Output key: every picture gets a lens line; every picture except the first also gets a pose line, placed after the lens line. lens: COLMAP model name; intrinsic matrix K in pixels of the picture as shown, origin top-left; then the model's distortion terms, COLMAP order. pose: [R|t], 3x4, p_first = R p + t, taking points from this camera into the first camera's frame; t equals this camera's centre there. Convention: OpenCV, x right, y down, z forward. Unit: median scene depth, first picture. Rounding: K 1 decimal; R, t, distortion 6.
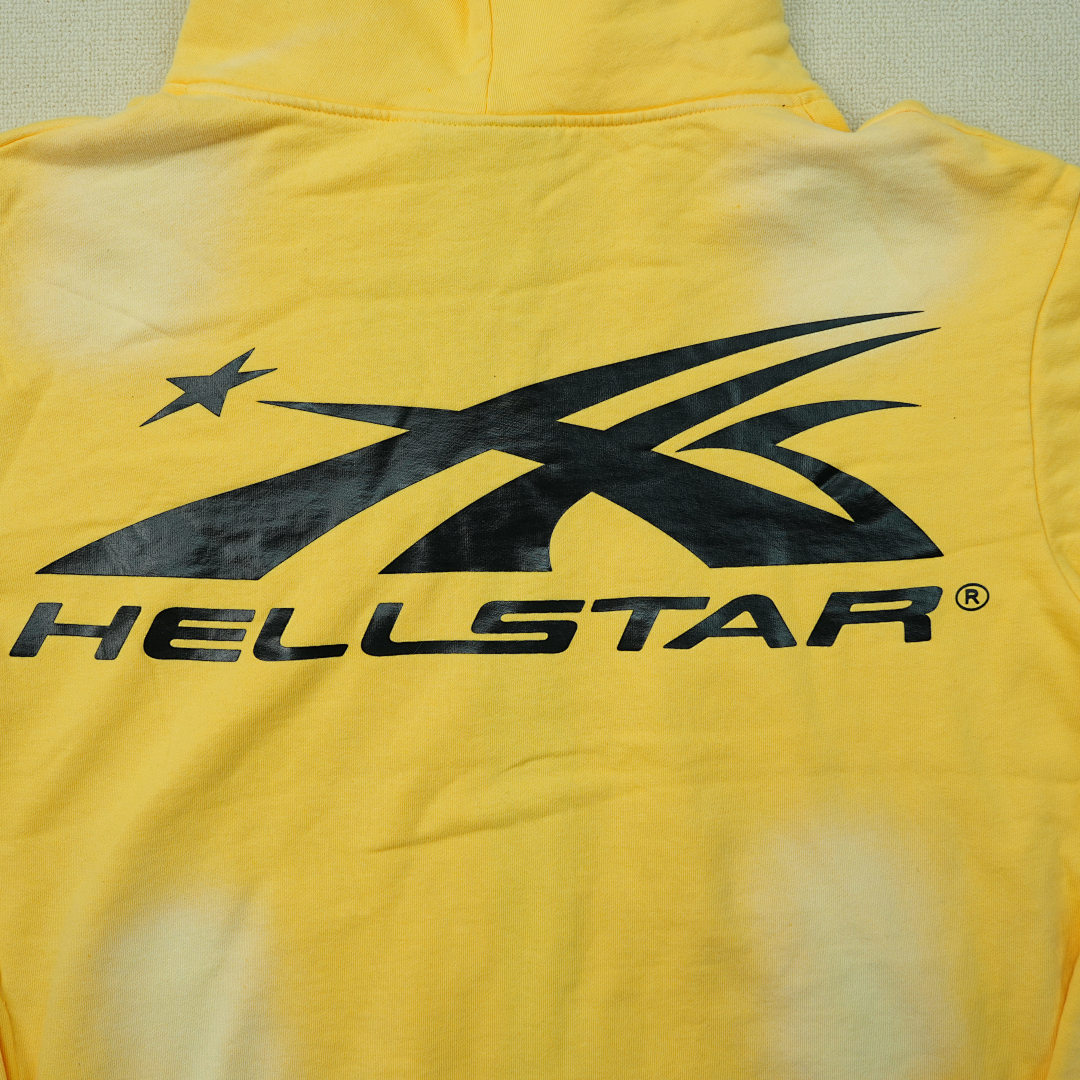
lens RADIAL K [[1091.6, 0, 540.6], [0, 1091.6, 543.2], [0, 0, 1]] dist [-0.018356, 0.022391]
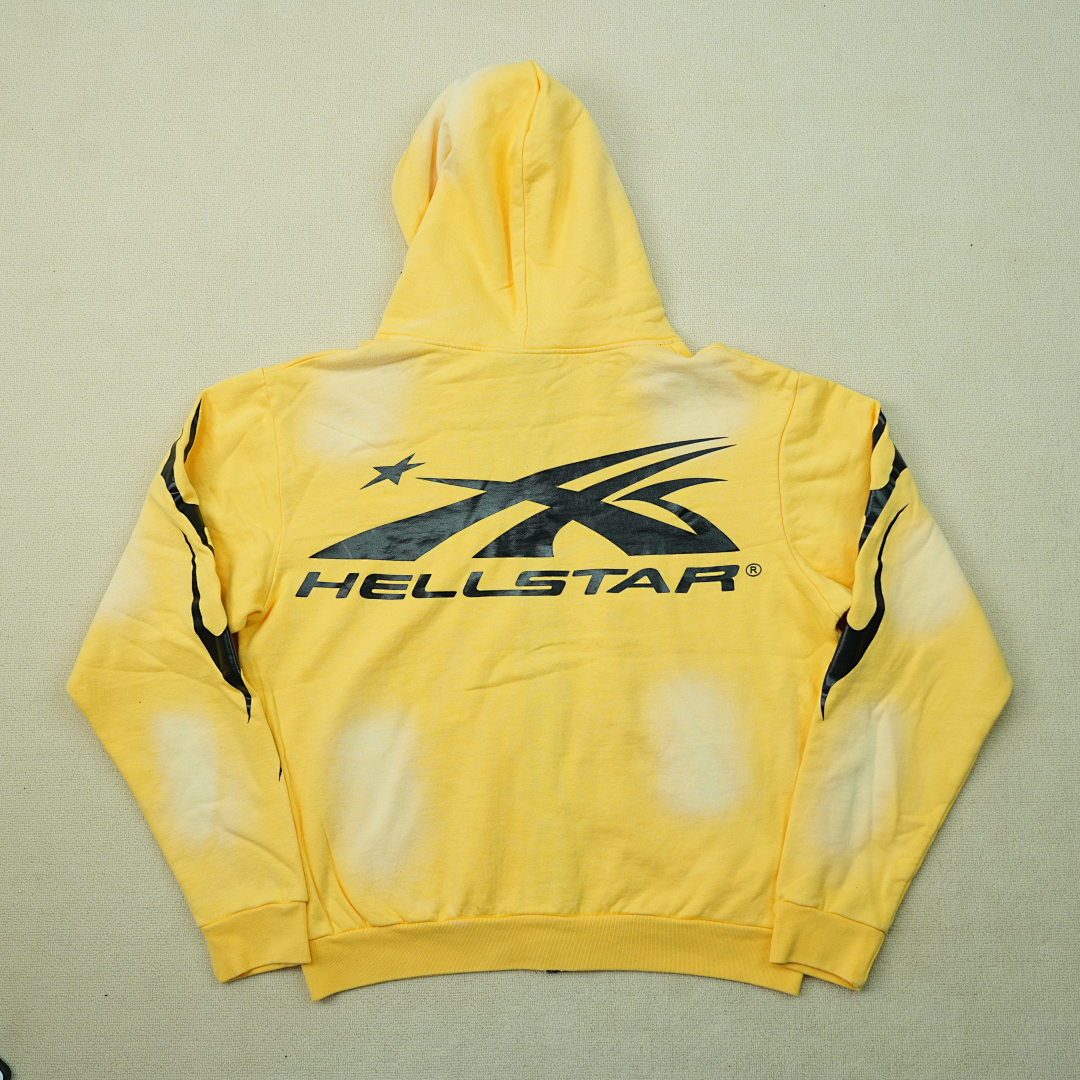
lens RADIAL K [[1091.6, 0, 540.6], [0, 1091.6, 543.2], [0, 0, 1]] dist [-0.018356, 0.022391]
pose [[0.999895, 0.003709, -0.014013, 0.014360], [-0.005527, 0.991227, -0.132056, 0.278725], [0.013401, 0.132120, 0.991143, -1.100530]]
